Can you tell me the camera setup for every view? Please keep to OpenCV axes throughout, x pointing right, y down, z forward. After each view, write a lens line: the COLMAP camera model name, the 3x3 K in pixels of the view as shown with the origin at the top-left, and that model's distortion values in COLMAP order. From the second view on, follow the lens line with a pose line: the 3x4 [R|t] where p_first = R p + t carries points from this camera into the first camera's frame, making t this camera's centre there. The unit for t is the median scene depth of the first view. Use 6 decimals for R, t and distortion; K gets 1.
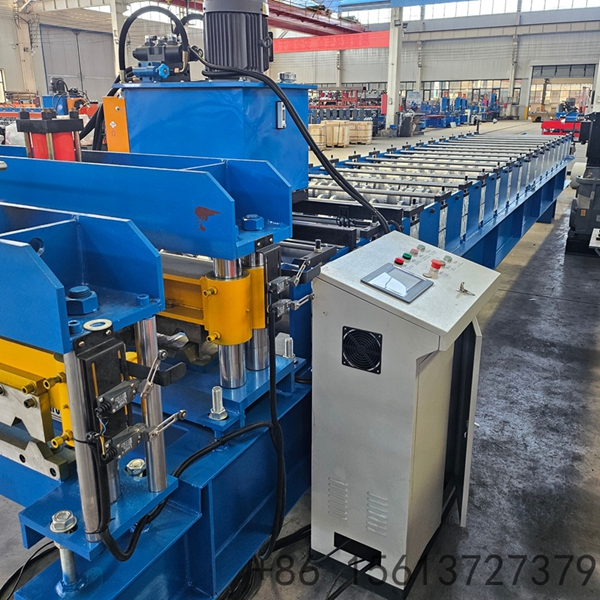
lens RADIAL K [[554.9, 0, 315.4], [0, 554.9, 267.0], [0, 0, 1]] dist [0.042154, -0.016283]
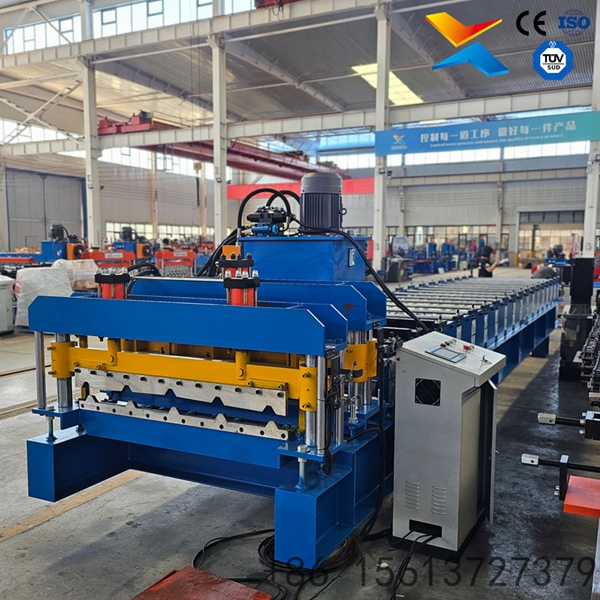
lens RADIAL K [[629.5, 0, 314.6], [0, 629.5, 318.6], [0, 0, 1]] dist [0.032334, 0.021622]
pose [[0.999167, -0.001725, 0.040775, -0.026336], [0.008771, 0.984837, -0.173262, 0.020234], [-0.039858, 0.173475, 0.984031, -0.070587]]
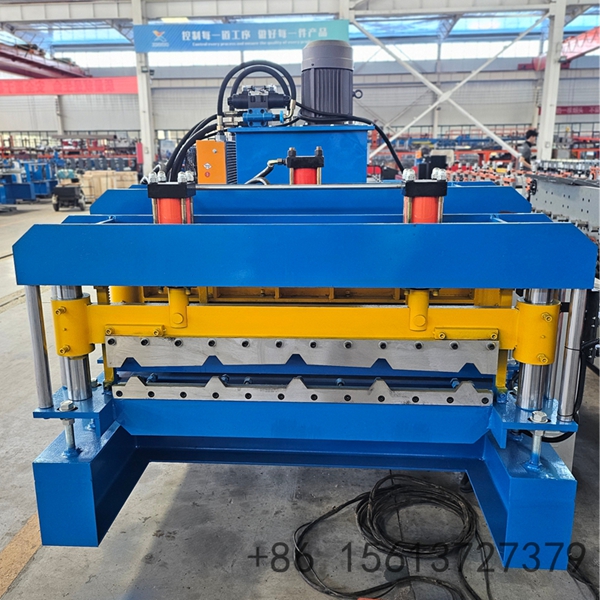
lens RADIAL K [[589.1, 0, 300.0], [0, 589.1, 300.0], [0, 0, 1]] dist [0.061427, -0.062326]
pose [[0.910215, -0.110693, 0.399069, -0.085077], [0.127586, 0.991700, -0.015929, 0.004822], [-0.393993, 0.065415, 0.916783, -0.010916]]
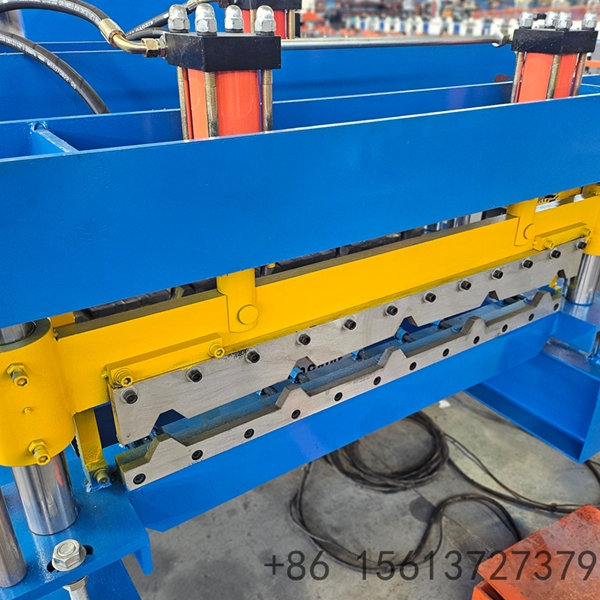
lens RADIAL K [[568.2, 0, 311.4], [0, 568.2, 324.2], [0, 0, 1]] dist [0.066993, -0.018657]
pose [[0.445733, -0.424468, 0.788130, -0.100443], [0.242924, 0.904747, 0.349887, -0.009908], [-0.861574, 0.035499, 0.506389, 0.048667]]
